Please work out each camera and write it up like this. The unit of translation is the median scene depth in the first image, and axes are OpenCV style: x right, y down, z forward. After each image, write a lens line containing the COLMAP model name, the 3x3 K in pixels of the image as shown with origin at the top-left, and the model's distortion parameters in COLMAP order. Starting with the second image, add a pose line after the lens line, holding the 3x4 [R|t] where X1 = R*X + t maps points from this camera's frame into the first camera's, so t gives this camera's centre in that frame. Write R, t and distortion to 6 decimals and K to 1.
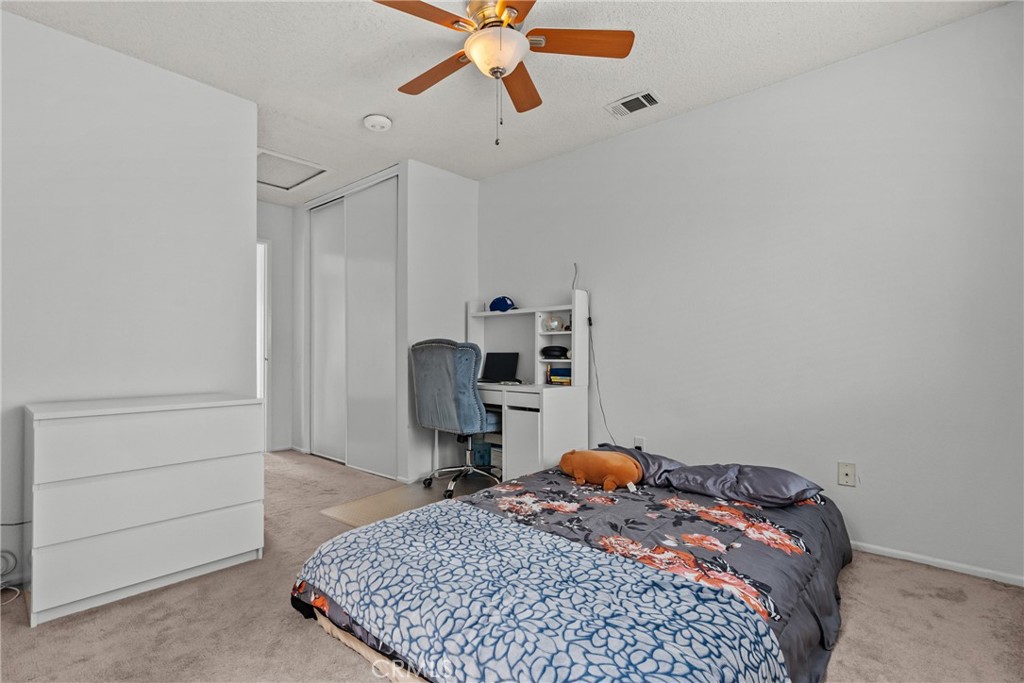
lens RADIAL K [[474.2, 0, 510.0], [0, 474.2, 347.6], [0, 0, 1]] dist [0.000098, -0.000019]
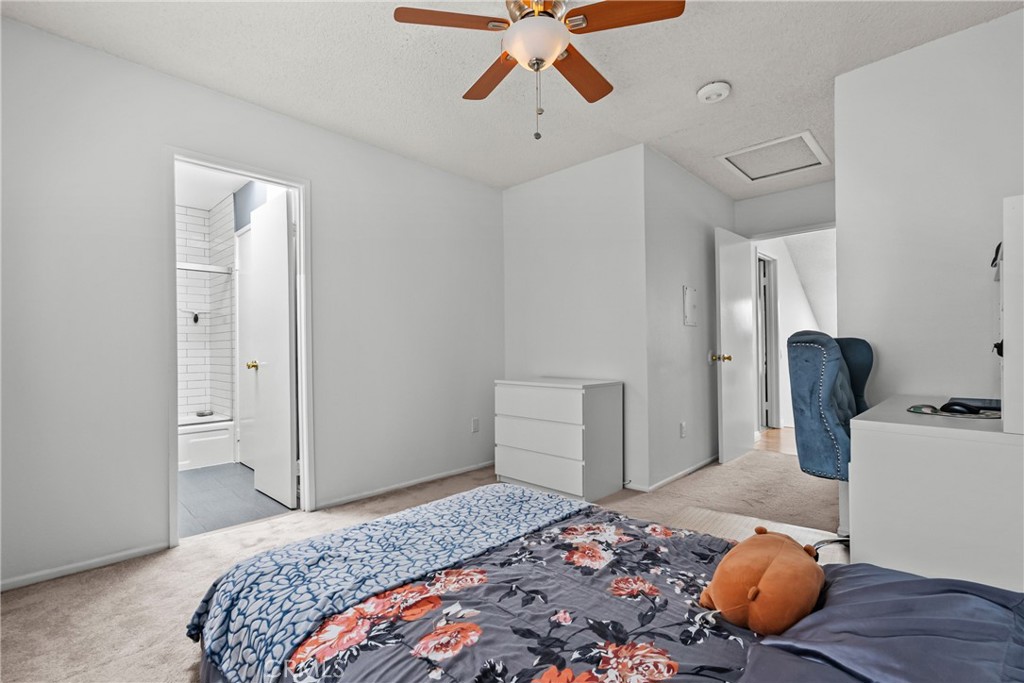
lens RADIAL K [[474.2, 0, 509.5], [0, 474.2, 343.5], [0, 0, 1]] dist [0.000098, -0.000019]
pose [[-0.049303, -0.010037, -0.998733, 0.907841], [0.019544, 0.999748, -0.011012, 0.000051], [0.998593, -0.020062, -0.049095, 0.947782]]
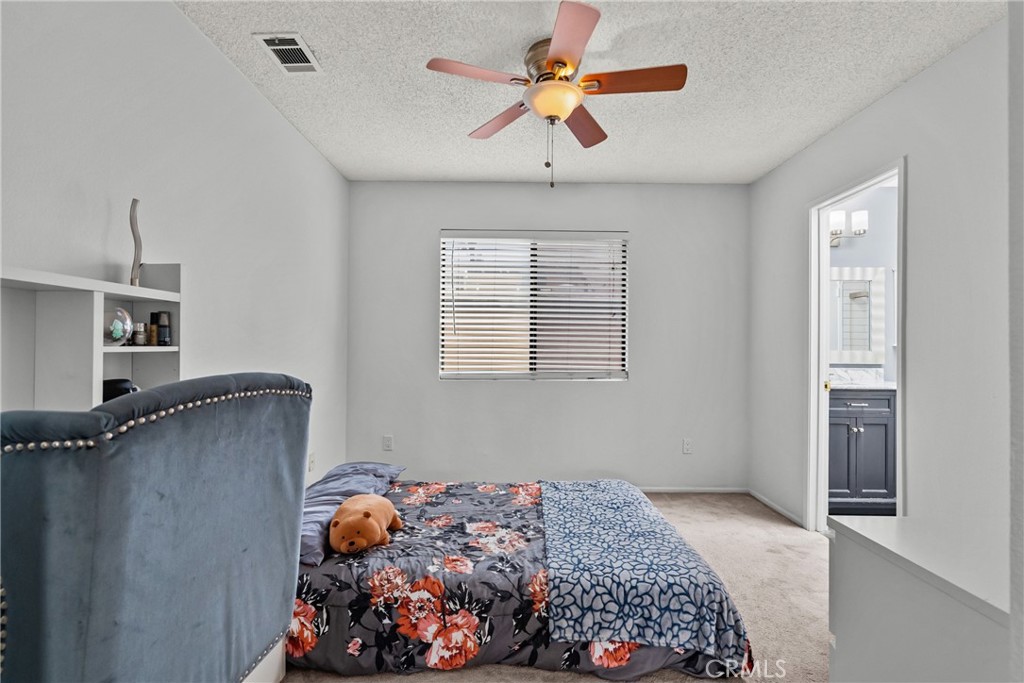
lens RADIAL K [[474.2, 0, 507.7], [0, 474.2, 344.7], [0, 0, 1]] dist [0.000098, -0.000019]
pose [[-0.649586, -0.006204, 0.760262, -0.746149], [-0.023350, 0.999658, -0.011793, -0.058208], [-0.759929, -0.025413, -0.649509, 1.704992]]
